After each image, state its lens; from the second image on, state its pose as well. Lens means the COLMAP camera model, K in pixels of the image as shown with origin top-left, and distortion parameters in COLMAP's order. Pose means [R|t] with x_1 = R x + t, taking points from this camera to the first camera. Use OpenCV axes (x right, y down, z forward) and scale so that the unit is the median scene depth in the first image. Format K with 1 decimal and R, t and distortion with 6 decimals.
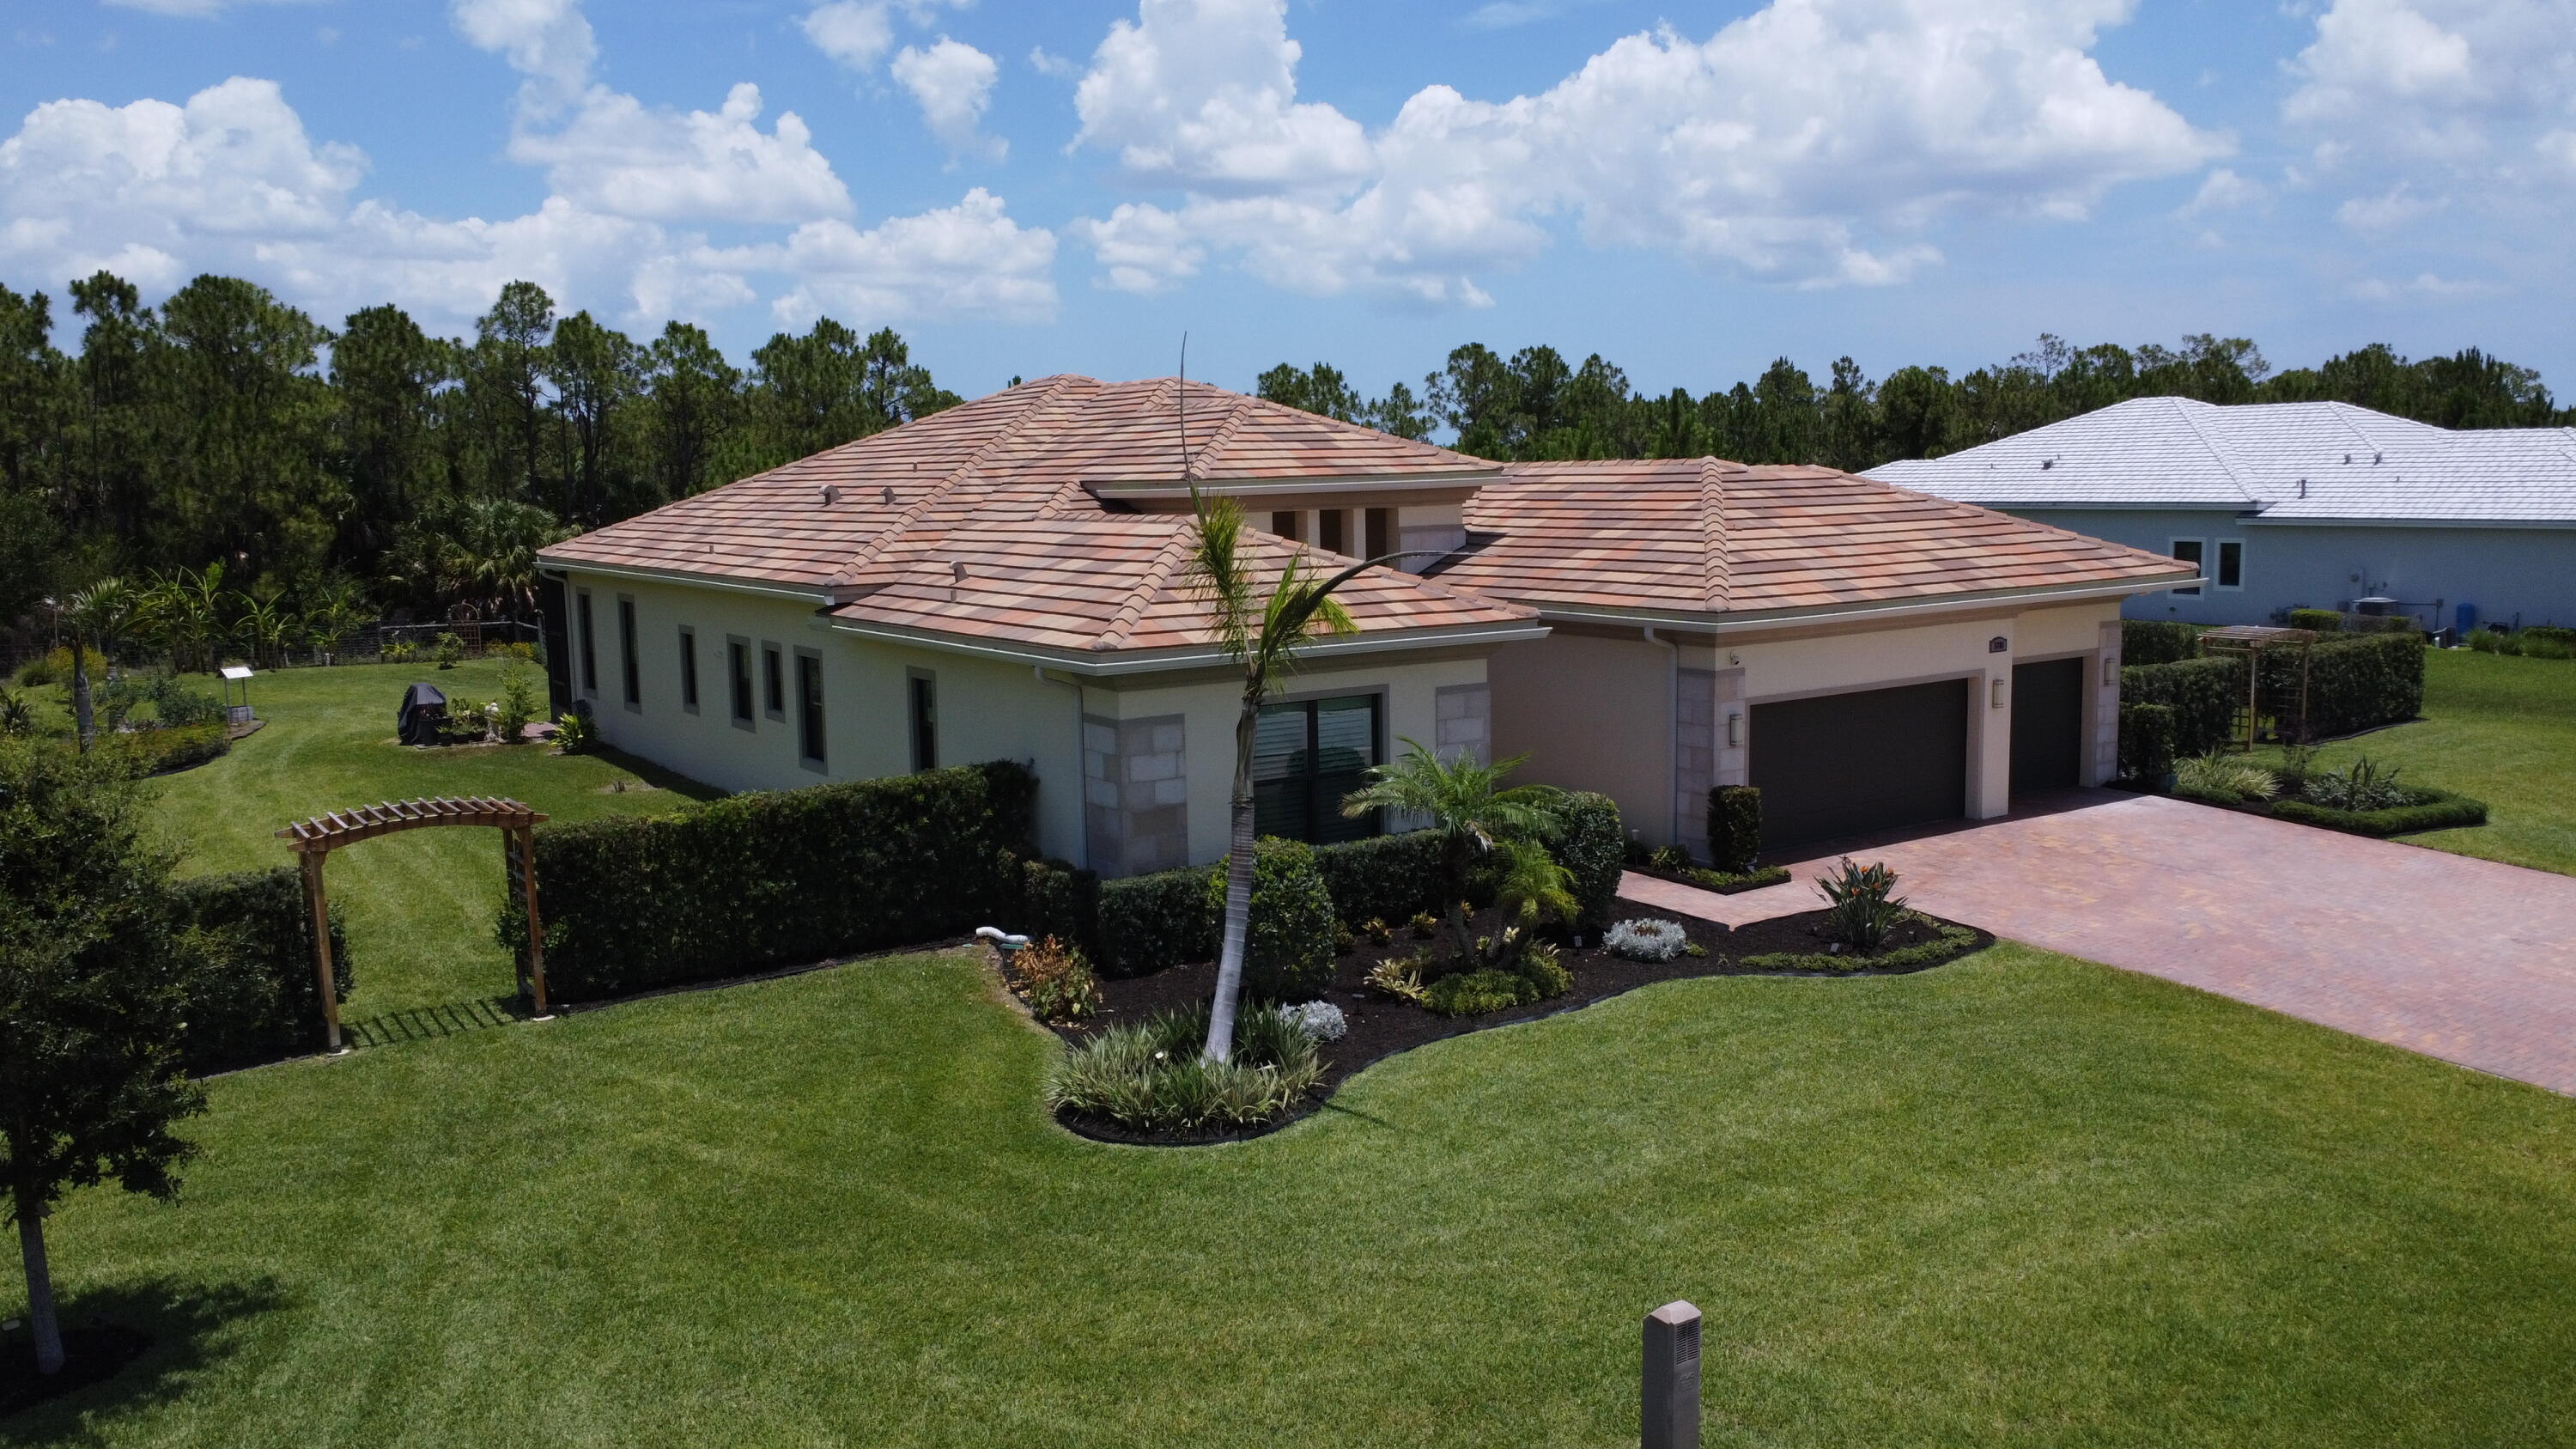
lens RADIAL K [[1925.1, 0, 1305.1], [0, 1925.1, 718.0], [0, 0, 1]] dist [0.007801, -0.005114]
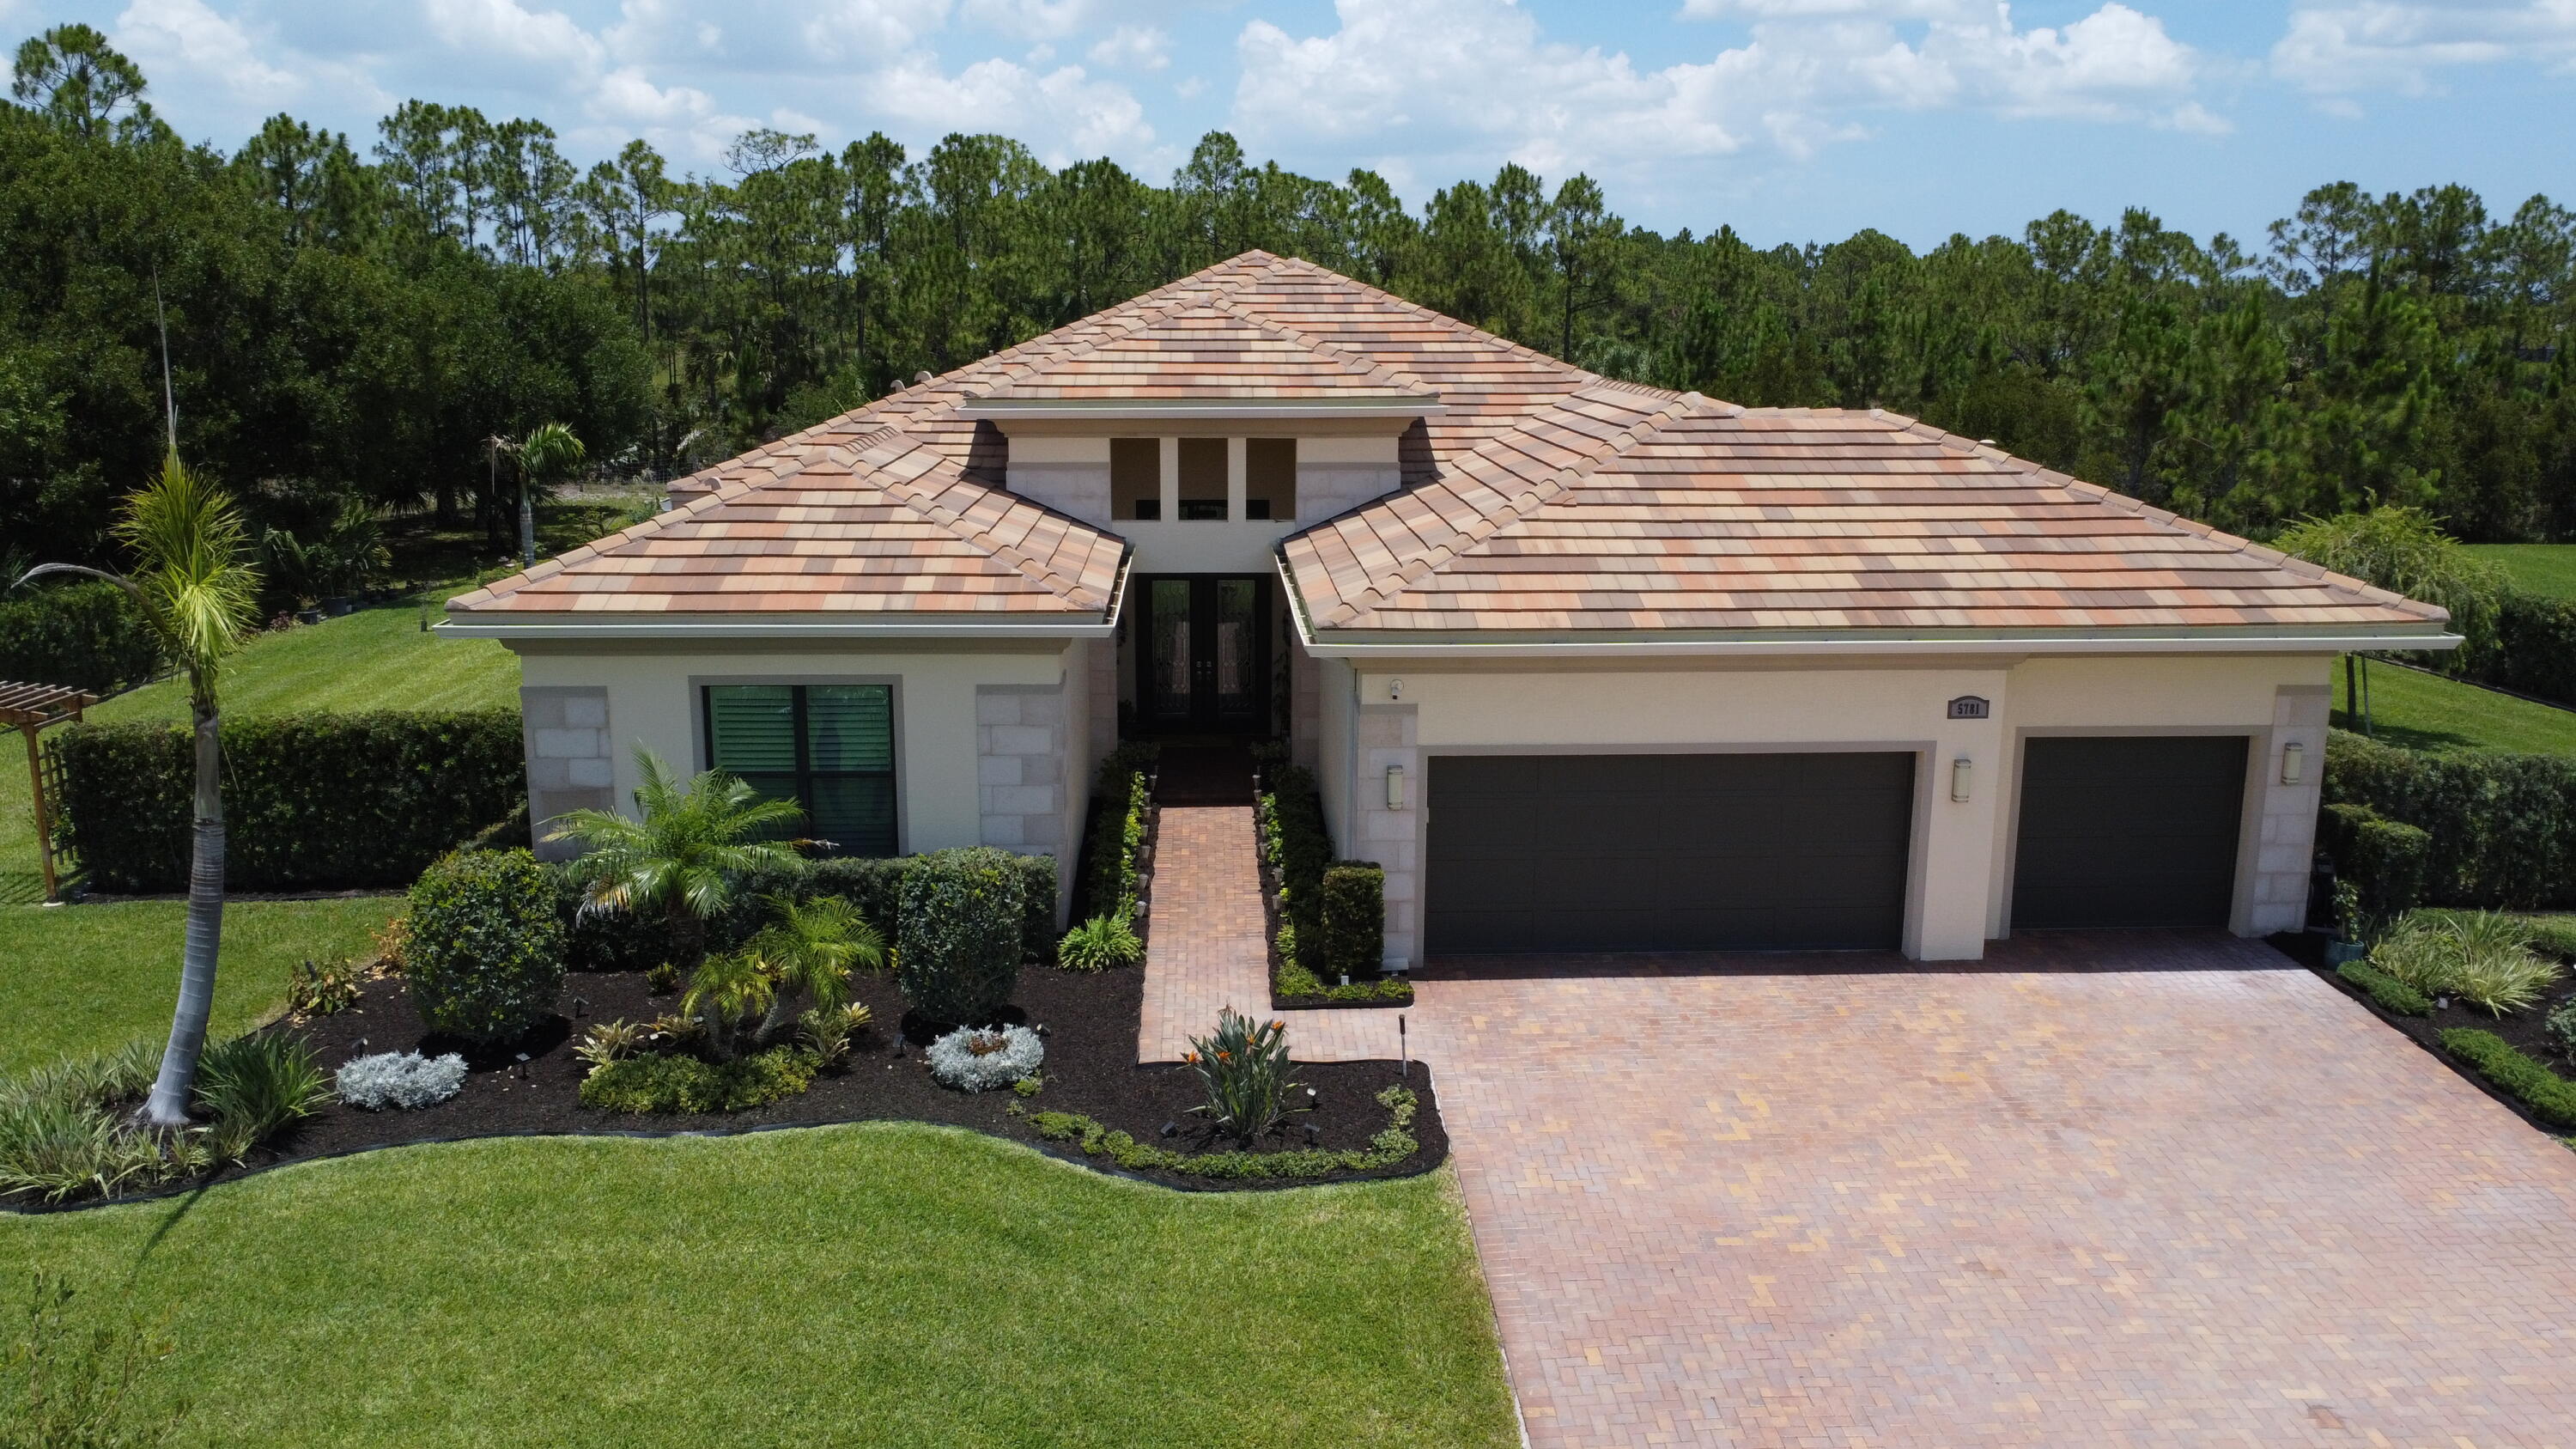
lens RADIAL K [[1925.1, 0, 1305.1], [0, 1925.1, 718.0], [0, 0, 1]] dist [0.007801, -0.005114]
pose [[0.854686, 0.133698, -0.501634, 0.484786], [-0.090279, 0.989824, 0.109996, -0.084489], [0.511236, -0.048725, 0.858058, 0.309132]]
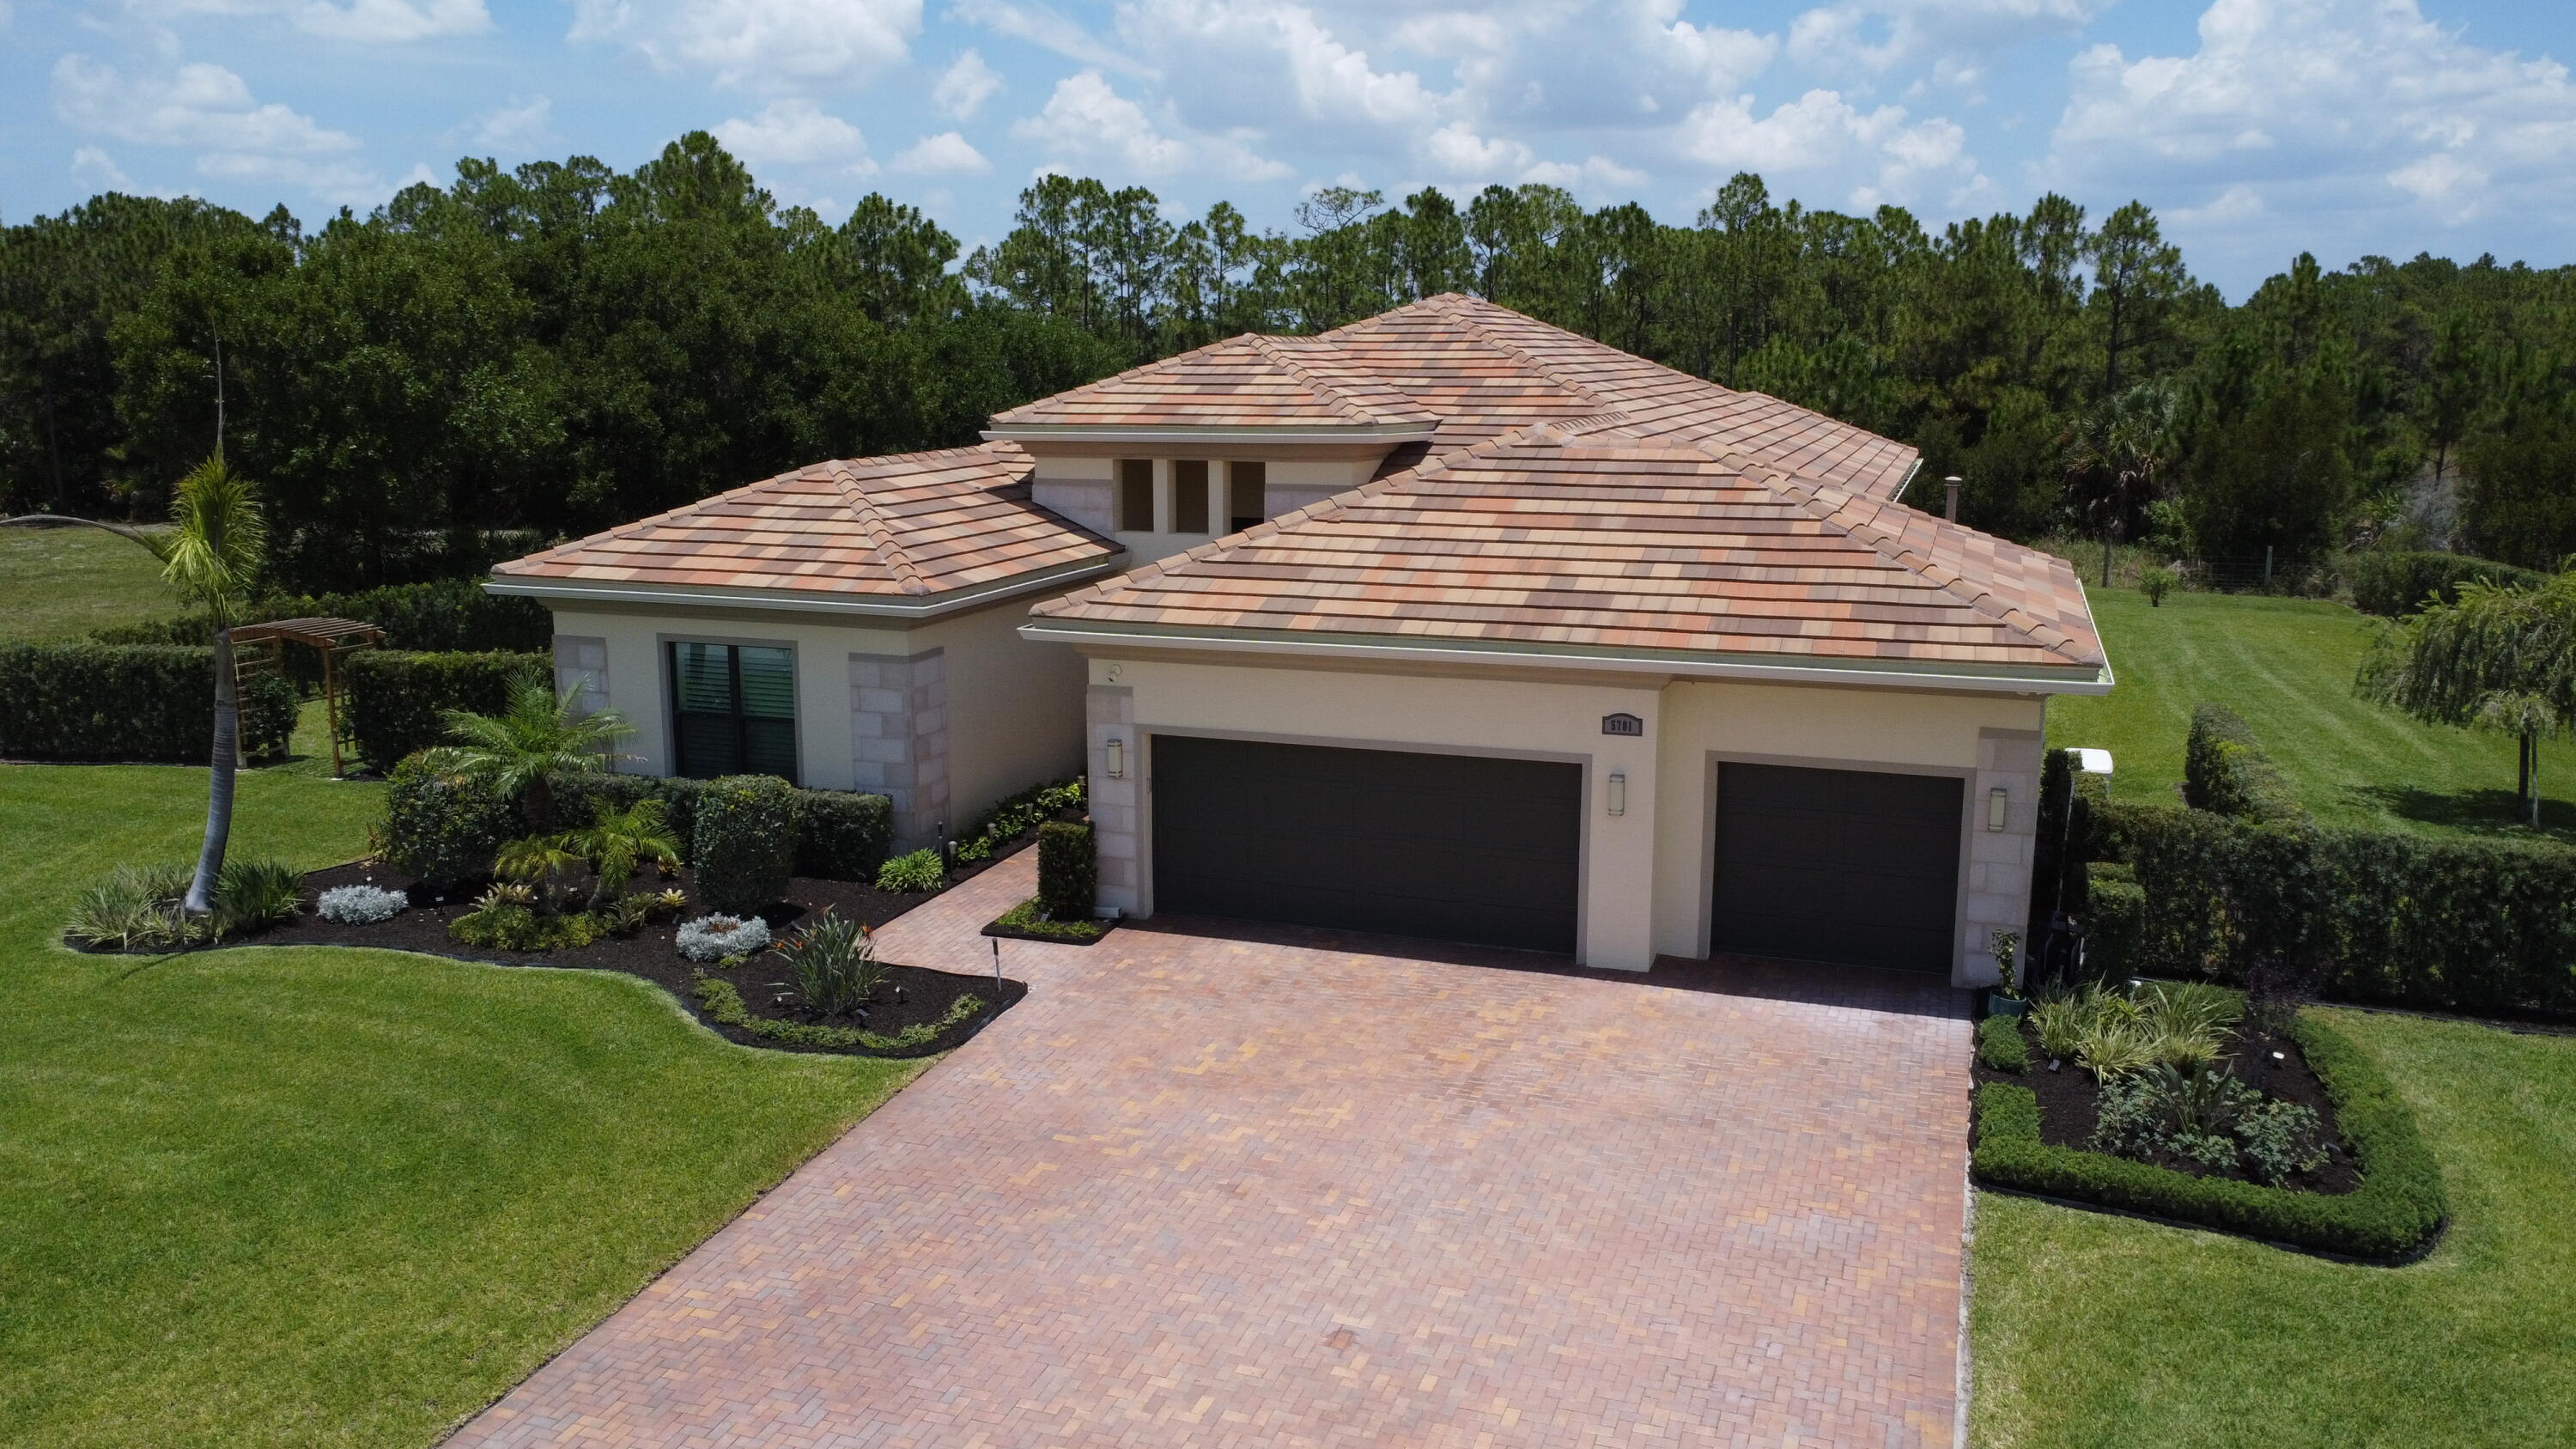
lens RADIAL K [[1925.1, 0, 1305.1], [0, 1925.1, 718.0], [0, 0, 1]] dist [0.007801, -0.005114]
pose [[0.589824, 0.173426, -0.788689, 0.812706], [-0.116319, 0.984728, 0.129543, -0.113149], [0.799110, 0.015332, 0.600989, 0.485550]]
